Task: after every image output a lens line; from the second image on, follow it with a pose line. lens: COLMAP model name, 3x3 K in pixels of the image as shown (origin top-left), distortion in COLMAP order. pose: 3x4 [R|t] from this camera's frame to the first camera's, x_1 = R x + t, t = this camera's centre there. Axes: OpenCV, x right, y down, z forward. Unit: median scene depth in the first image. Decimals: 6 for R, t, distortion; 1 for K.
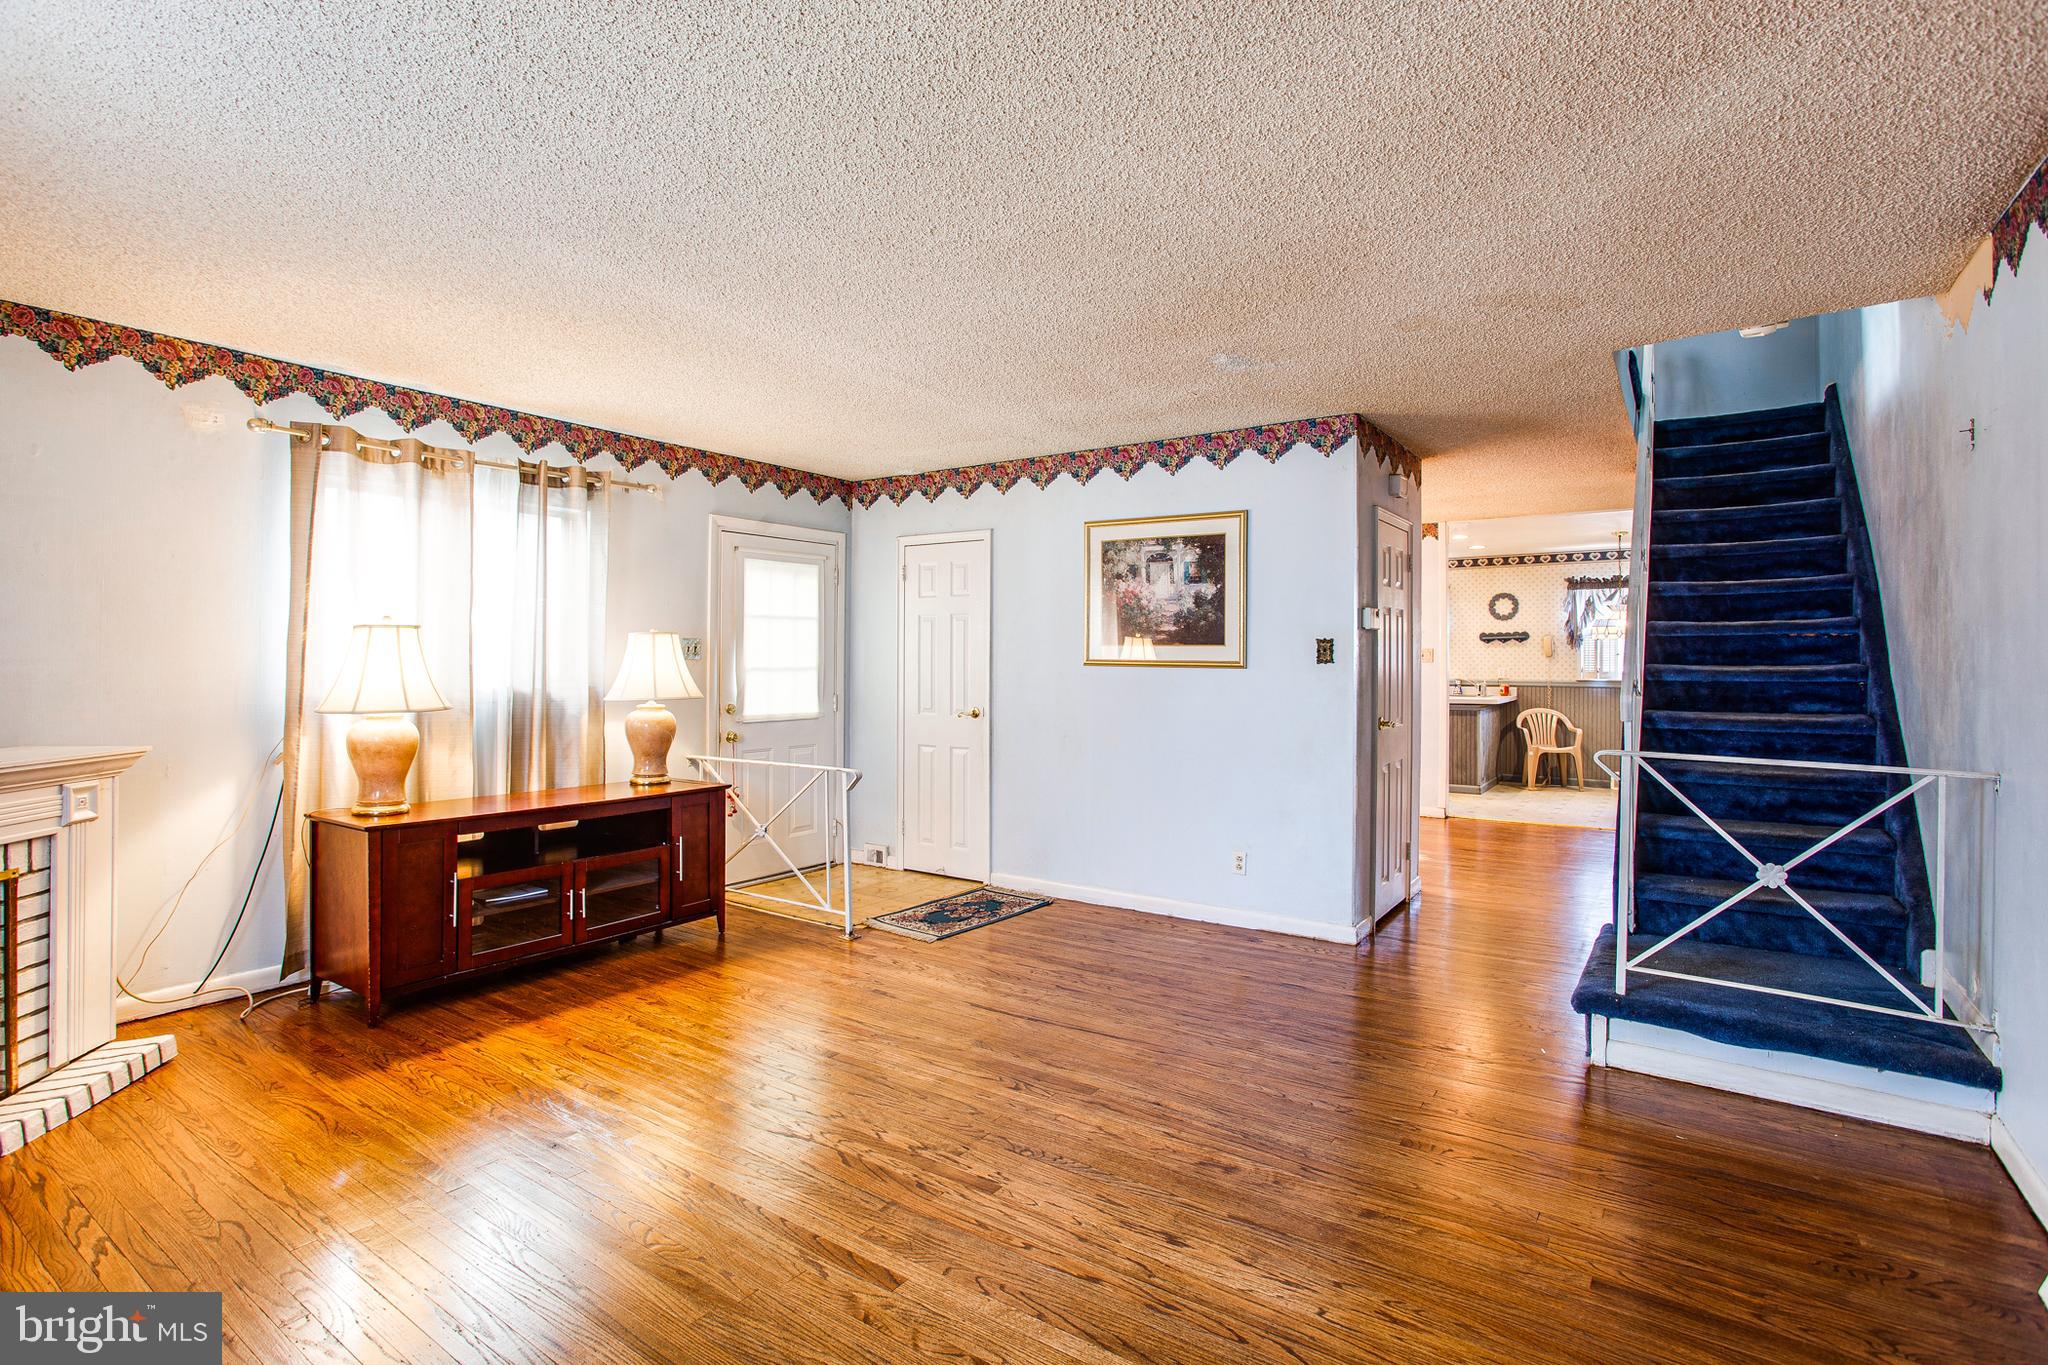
lens RADIAL K [[1001.0, 0, 976.5], [0, 1001.0, 654.5], [0, 0, 1]] dist [-0.032734, 0.011043]
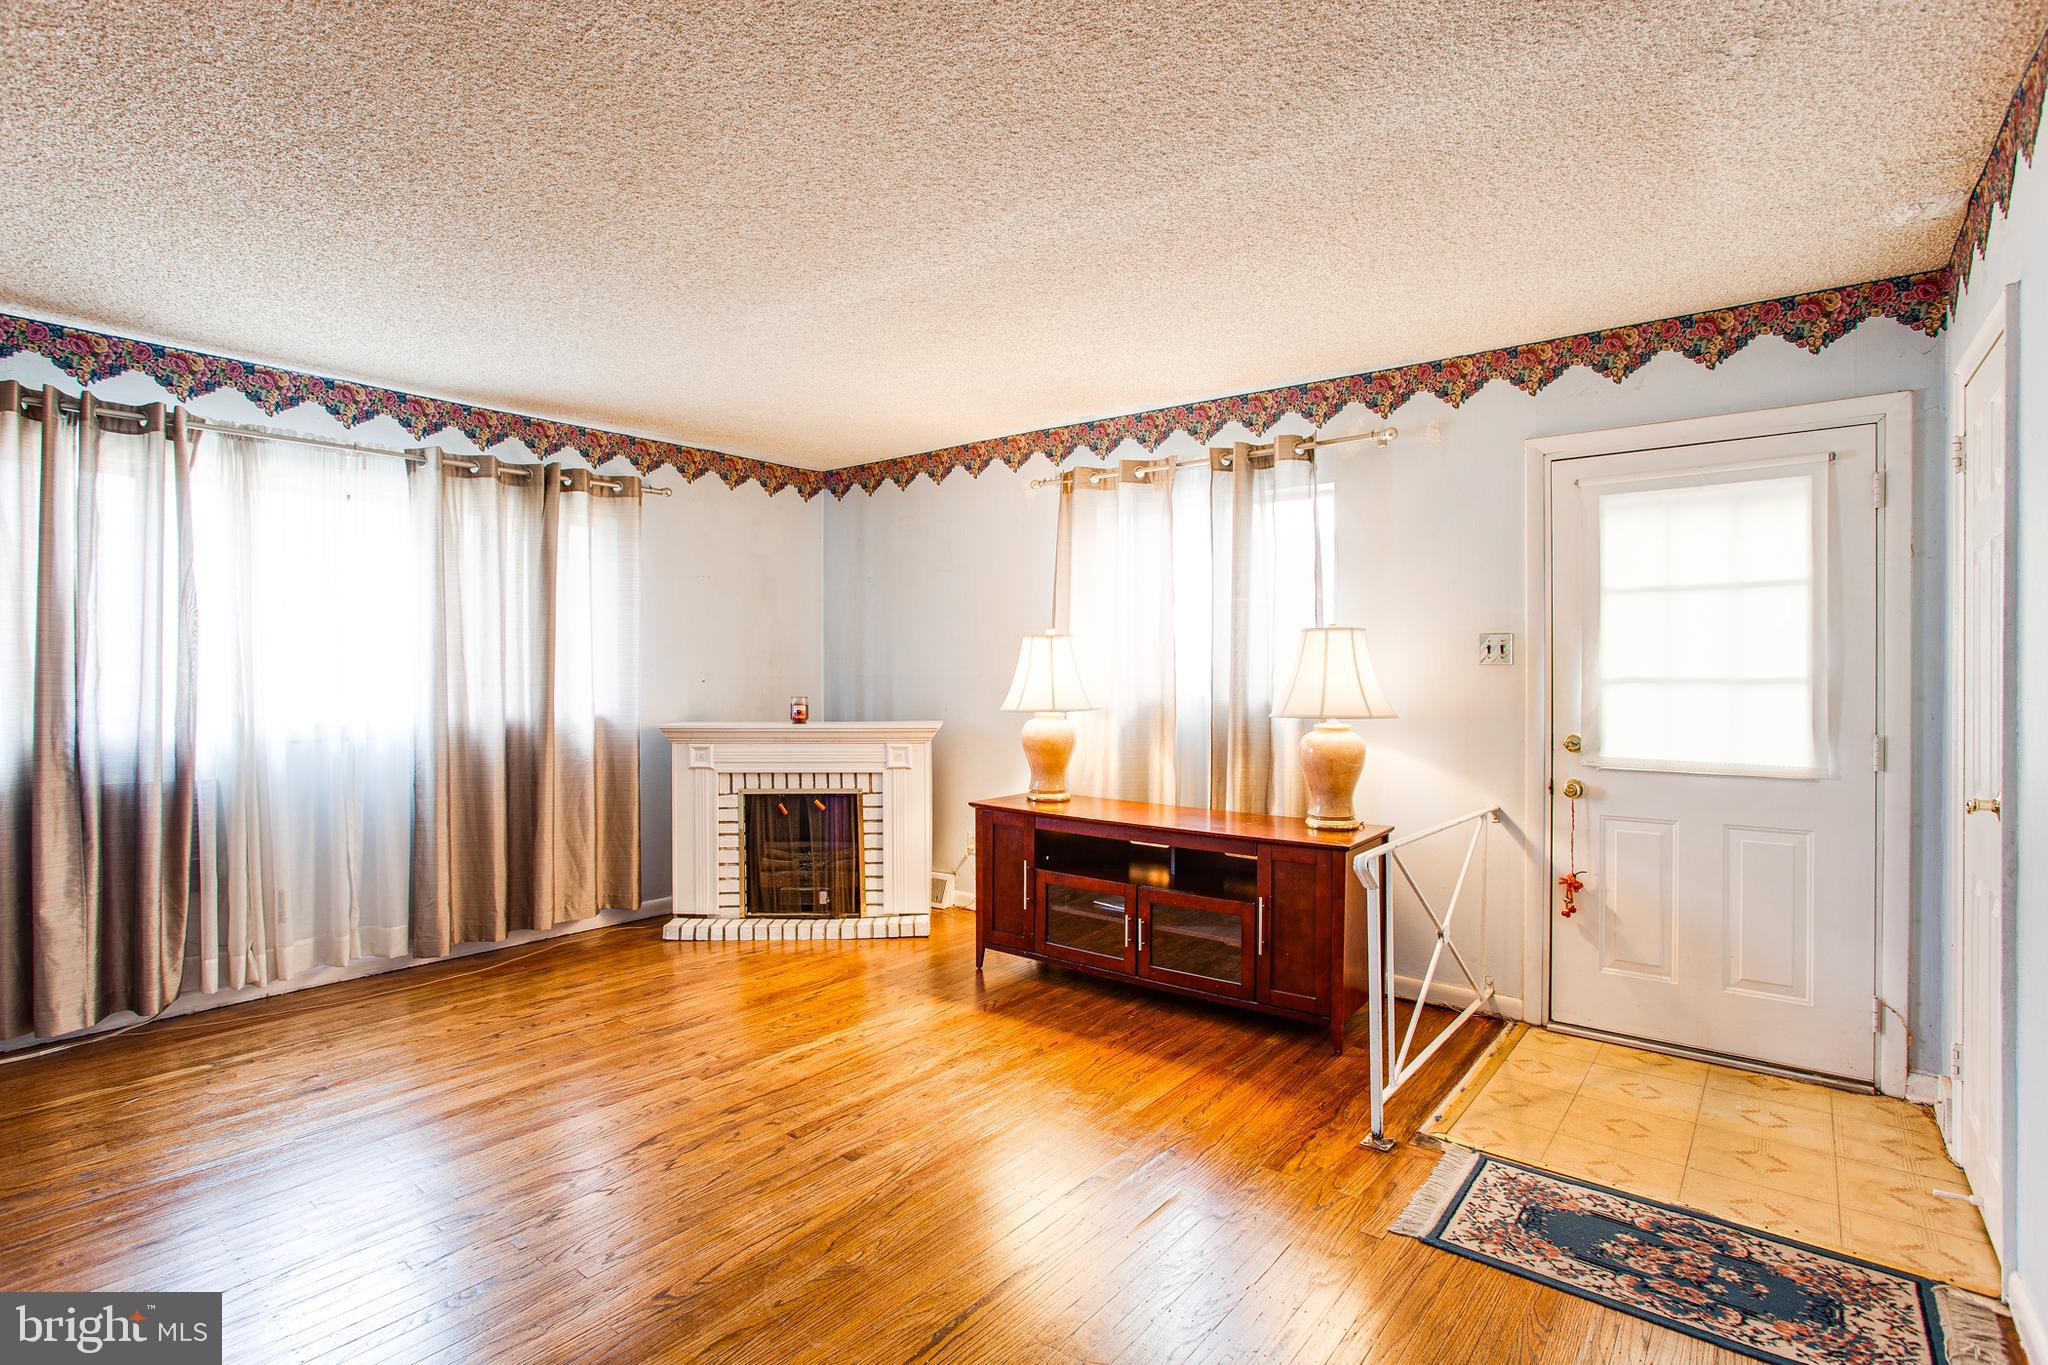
lens RADIAL K [[1001.0, 0, 1054.1], [0, 1001.0, 666.5], [0, 0, 1]] dist [-0.032734, 0.011043]
pose [[-0.026176, -0.001706, -0.999656, 0.545942], [0.007169, 0.999973, -0.001894, 0.007881], [0.999632, -0.007216, -0.026163, 0.999135]]
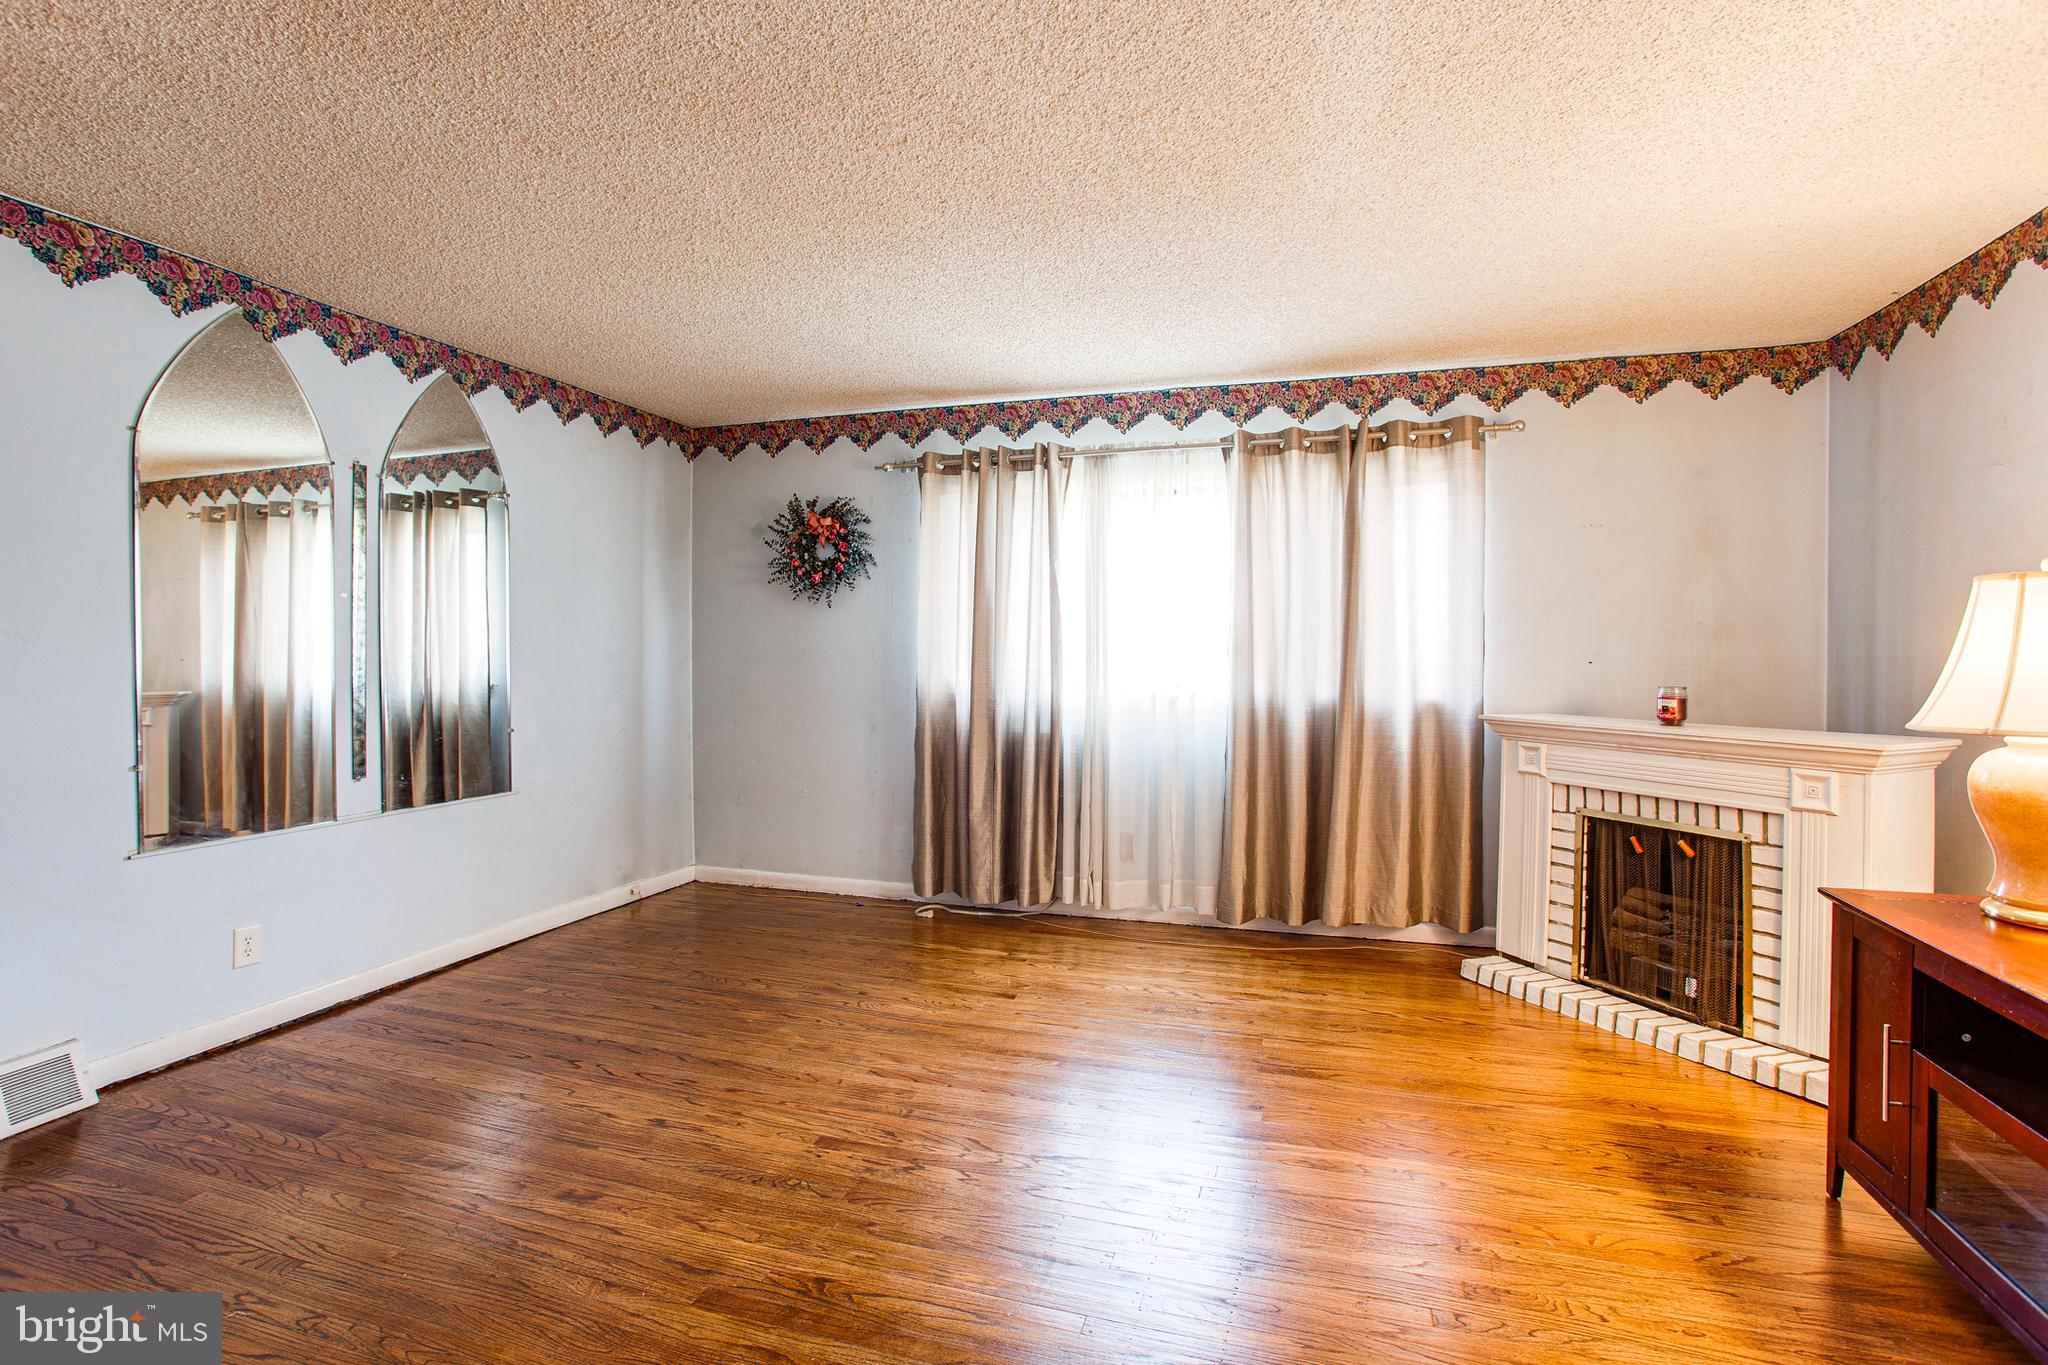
lens RADIAL K [[1001.0, 0, 1015.9], [0, 1001.0, 676.1], [0, 0, 1]] dist [-0.032734, 0.011043]
pose [[-0.945605, 0.007723, -0.325226, 0.099189], [0.002124, 0.999843, 0.017567, 0.016300], [0.325311, 0.015920, -0.945473, 1.272272]]
